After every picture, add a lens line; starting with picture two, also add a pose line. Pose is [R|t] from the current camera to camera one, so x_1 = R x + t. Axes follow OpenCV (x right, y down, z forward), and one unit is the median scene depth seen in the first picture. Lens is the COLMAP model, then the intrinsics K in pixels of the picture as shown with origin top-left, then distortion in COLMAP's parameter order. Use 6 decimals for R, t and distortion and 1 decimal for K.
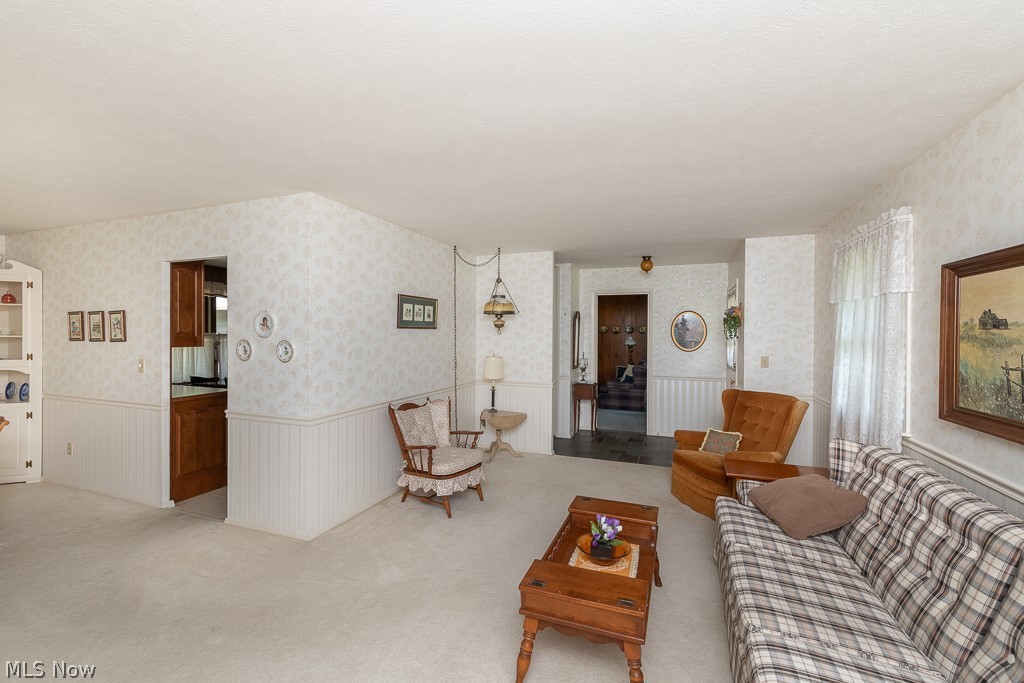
lens RADIAL K [[447.8, 0, 512.1], [0, 447.8, 333.6], [0, 0, 1]] dist [0.000204, -0.000045]
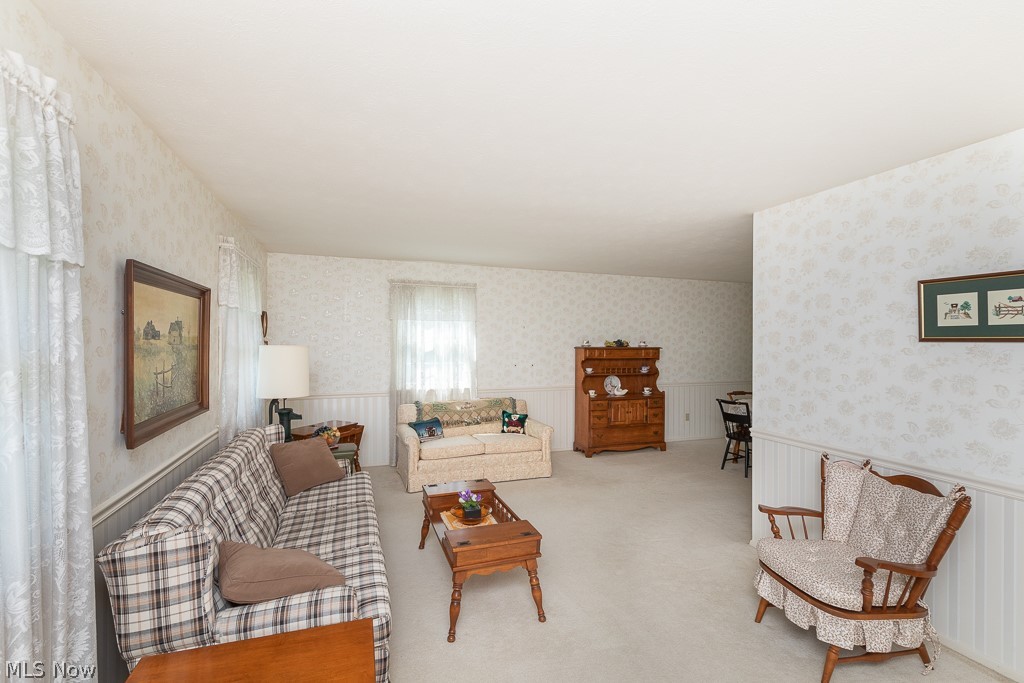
lens RADIAL K [[447.8, 0, 512.1], [0, 447.8, 333.6], [0, 0, 1]] dist [0.000204, -0.000045]
pose [[-0.755853, -0.020769, -0.654412, 0.517453], [-0.009680, 0.999742, -0.020549, -0.004686], [0.654670, -0.009197, -0.755859, 1.097932]]
